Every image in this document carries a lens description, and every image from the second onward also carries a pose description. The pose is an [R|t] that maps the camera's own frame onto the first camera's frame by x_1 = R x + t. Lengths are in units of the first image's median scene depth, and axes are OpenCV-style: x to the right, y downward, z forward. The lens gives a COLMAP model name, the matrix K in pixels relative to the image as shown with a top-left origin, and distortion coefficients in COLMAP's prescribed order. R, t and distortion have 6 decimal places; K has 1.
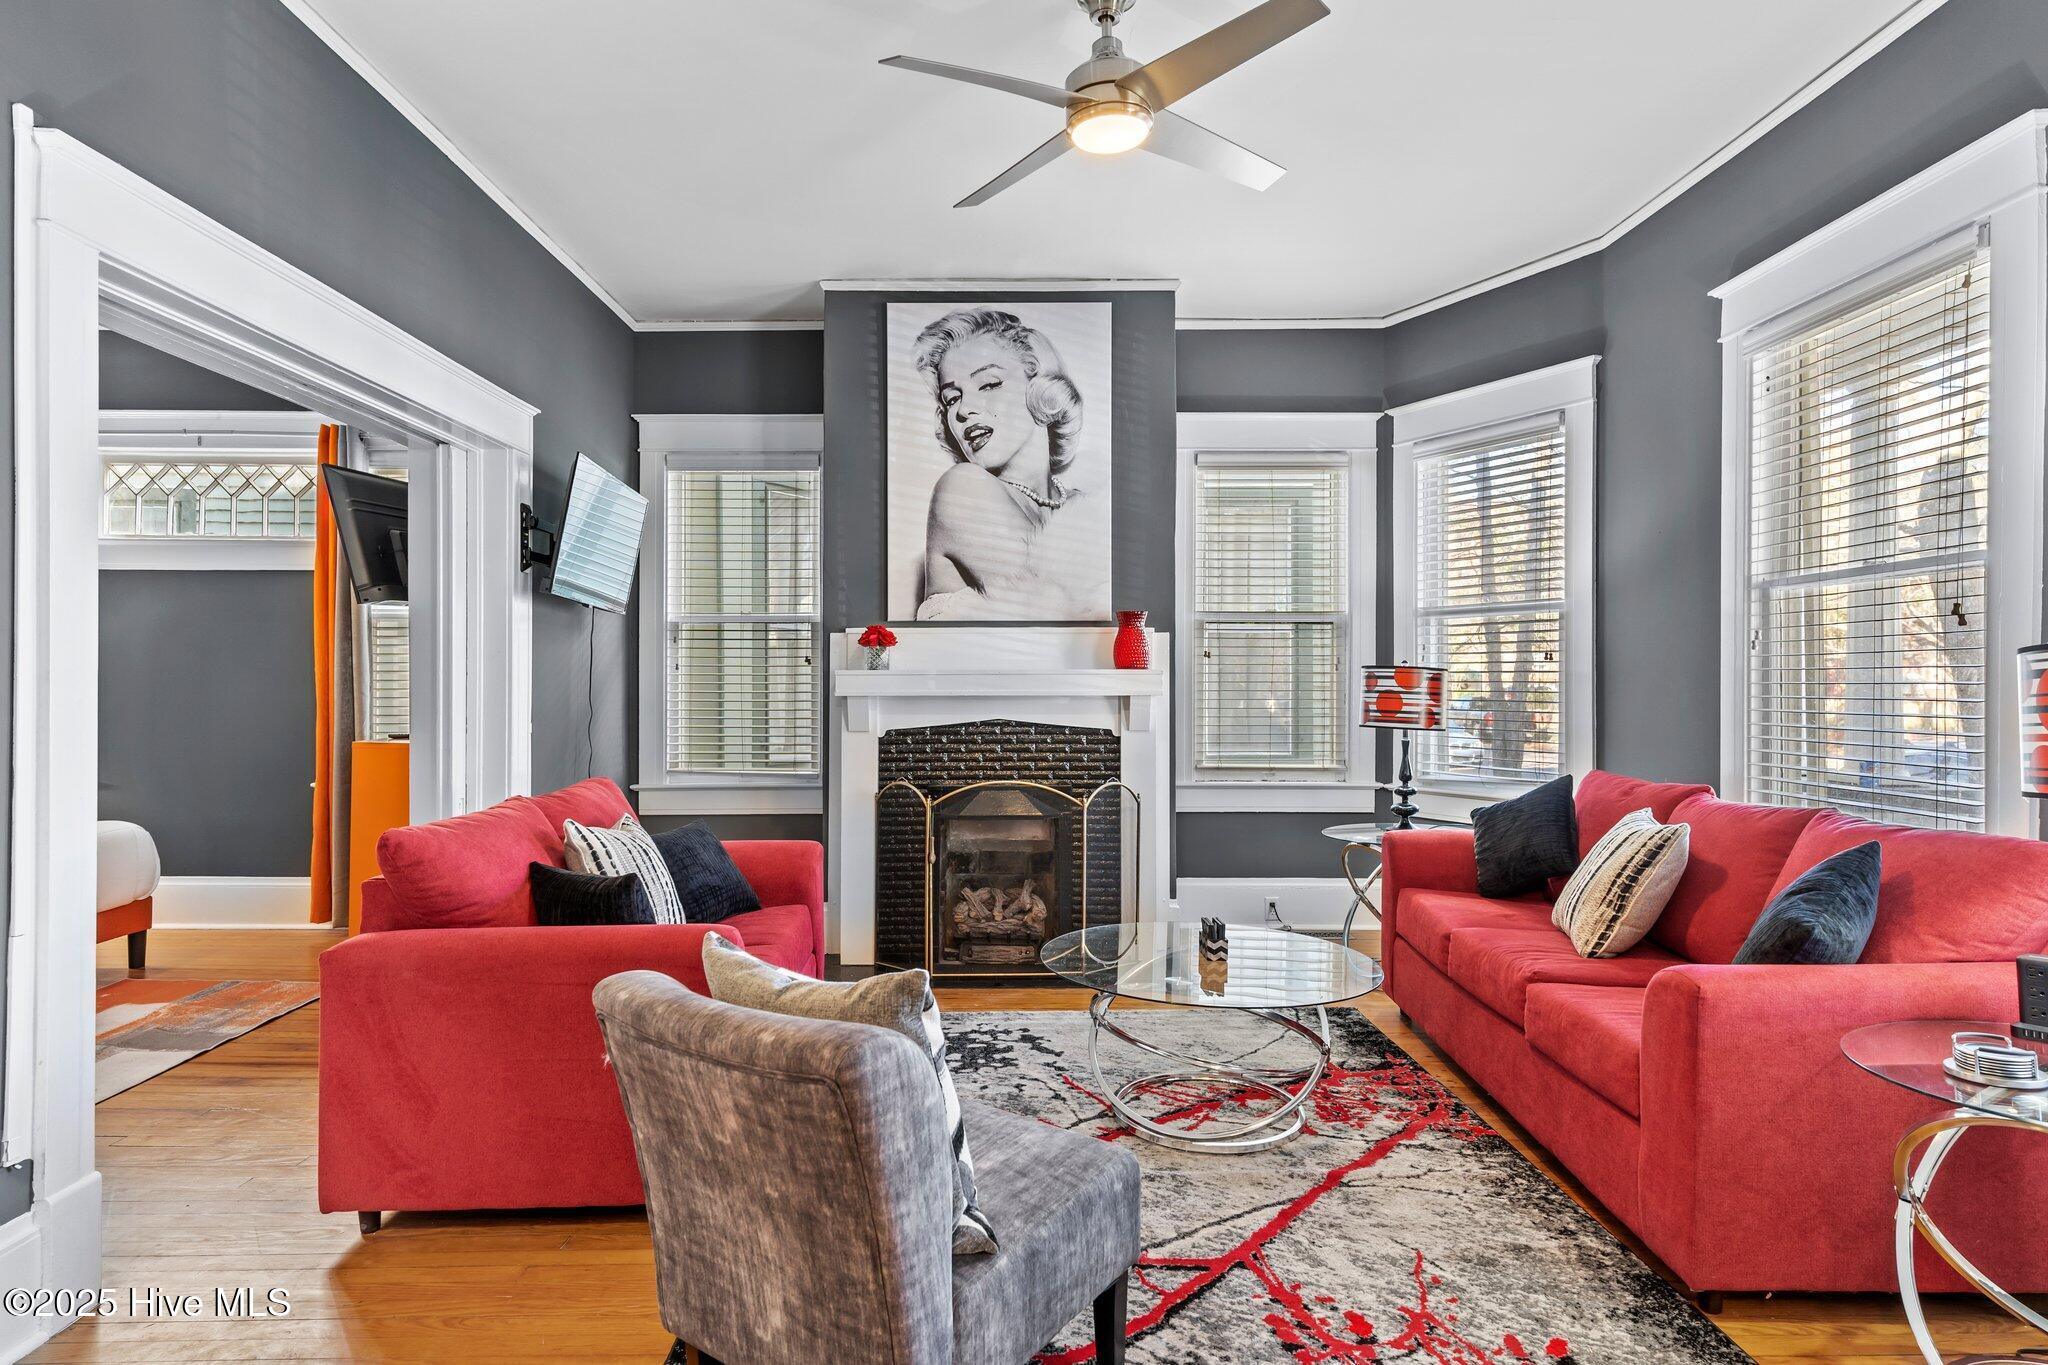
lens RADIAL K [[1094.7, 0, 1026.3], [0, 1094.7, 675.6], [0, 0, 1]] dist [-0.002355, -0.000732]
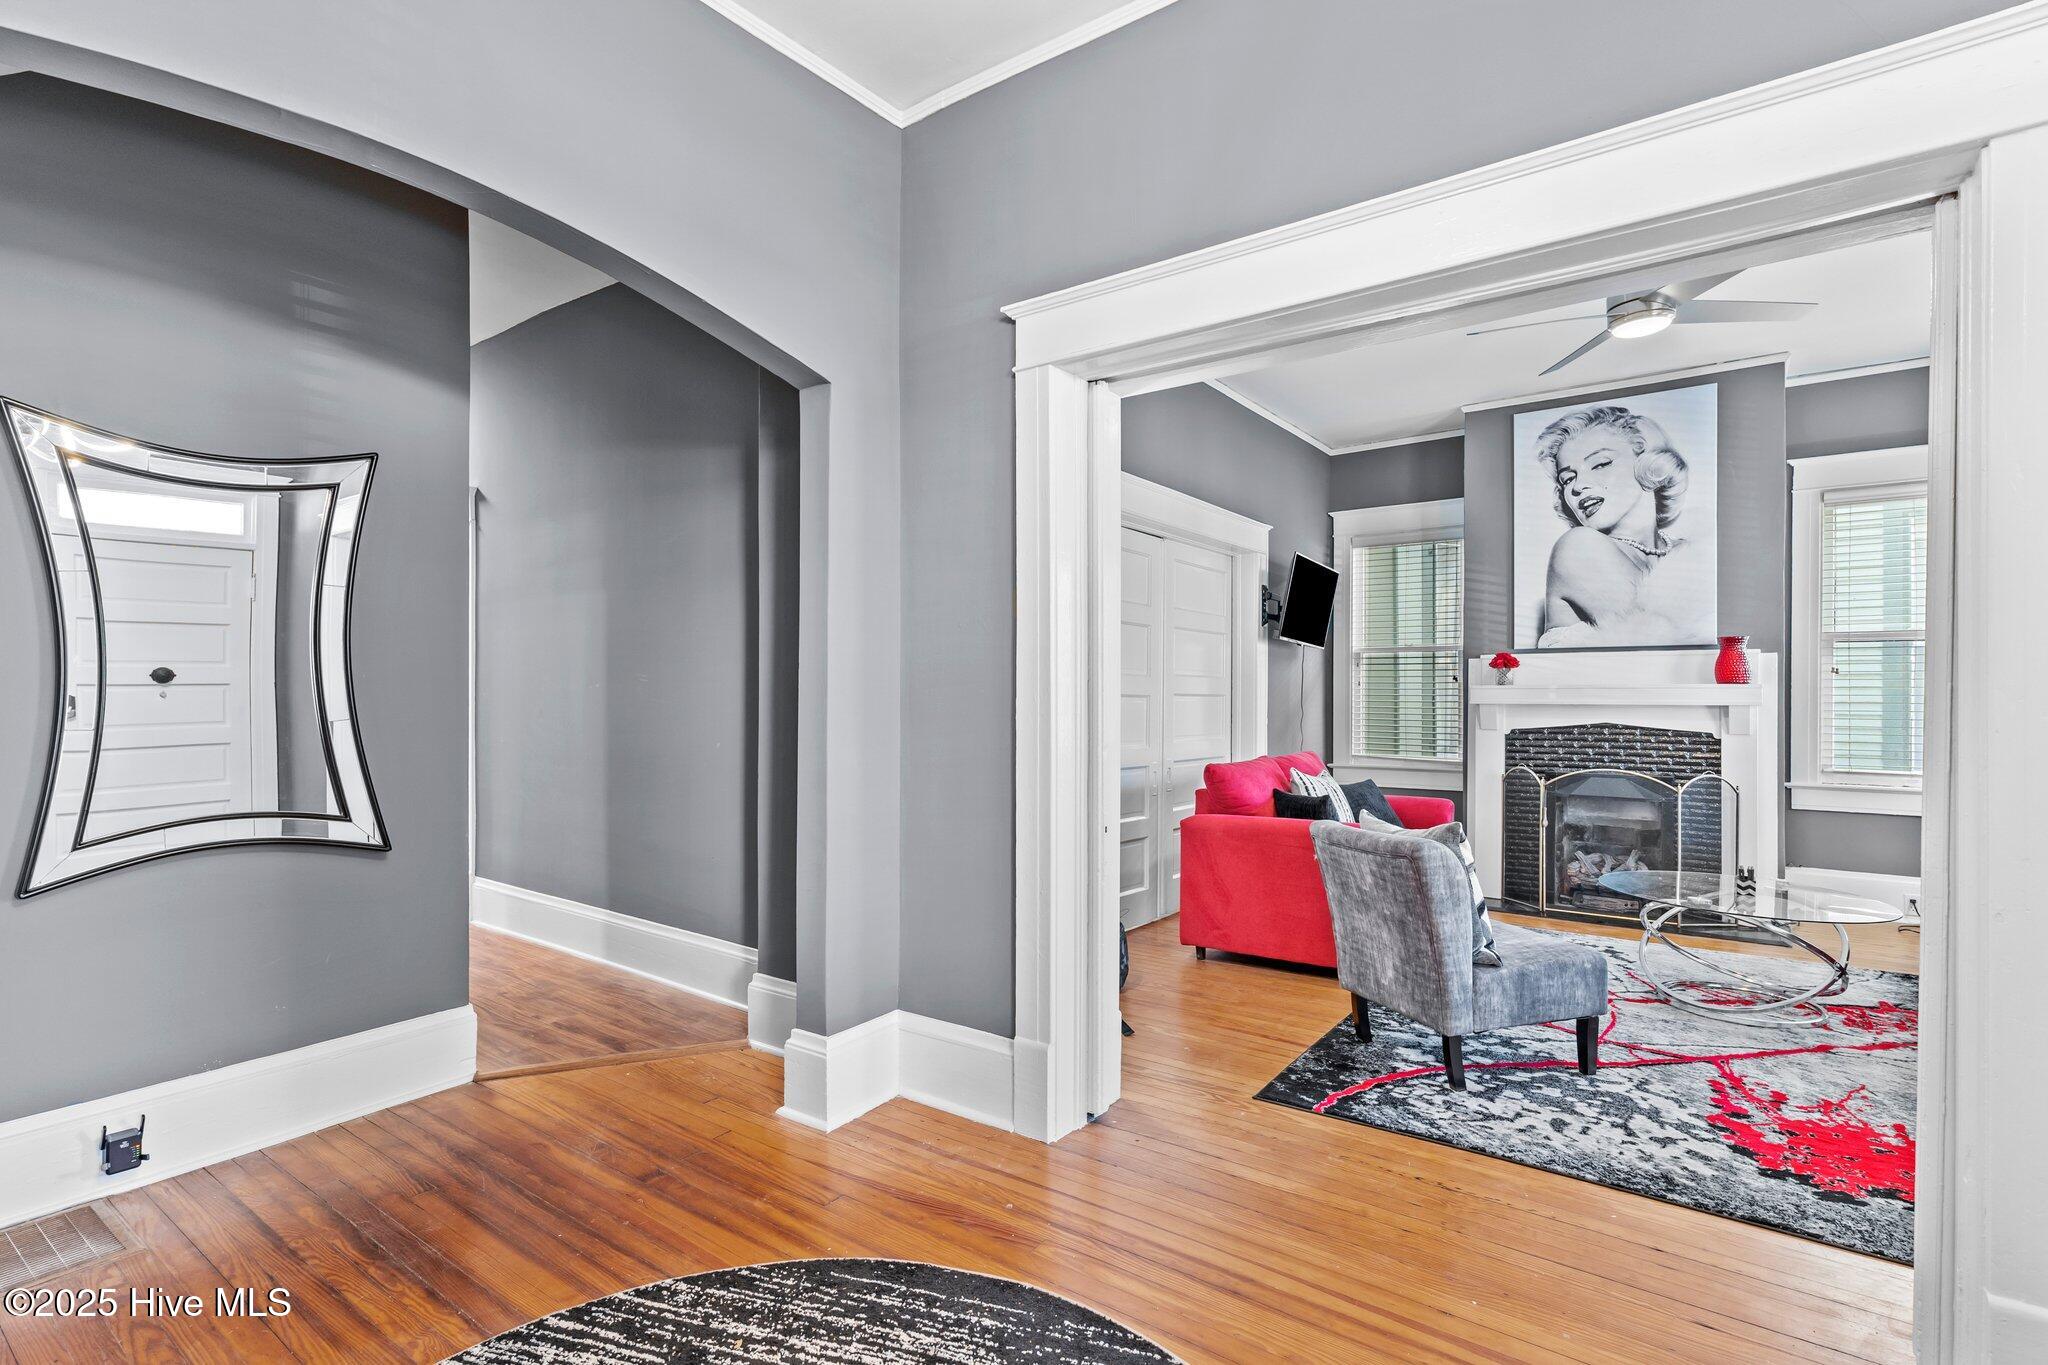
lens RADIAL K [[992.3, 0, 1014.2], [0, 992.3, 692.6], [0, 0, 1]] dist [0.001741, -0.000363]
pose [[0.794530, 0.001660, -0.607223, 0.128550], [-0.001182, 0.999999, 0.001187, 0.003327], [0.607224, -0.000225, 0.794531, -0.353917]]
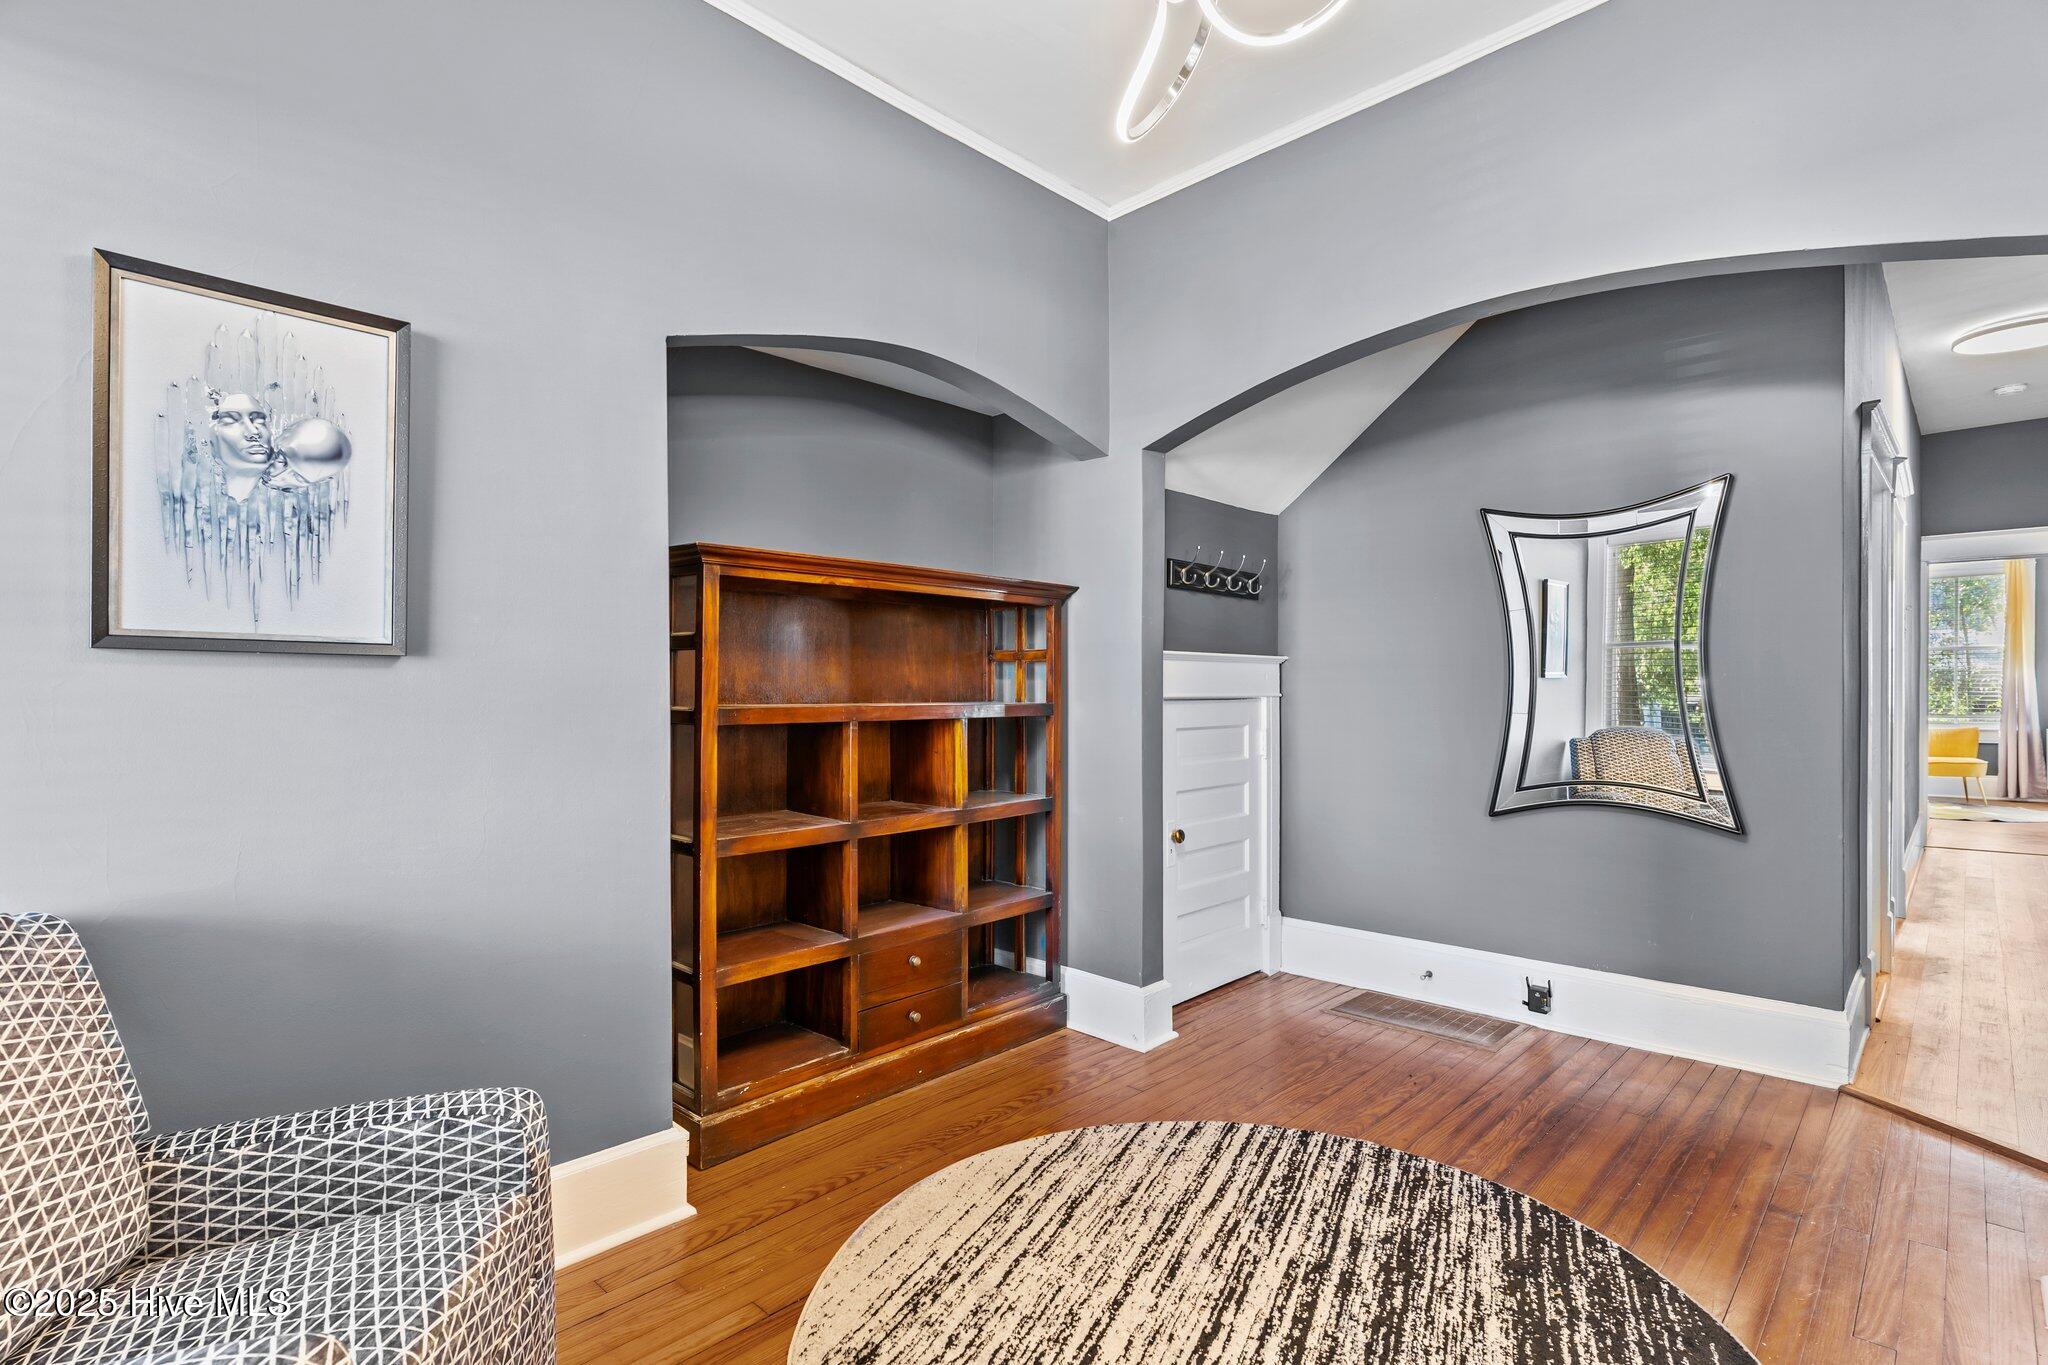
lens RADIAL K [[979.6, 0, 1018.4], [0, 979.6, 680.9], [0, 0, 1]] dist [0.001531, -0.001064]
pose [[-0.704453, -0.002208, -0.709747, 0.262054], [0.002433, 0.999982, -0.005525, 0.001143], [0.709746, -0.005619, -0.704435, 0.017282]]
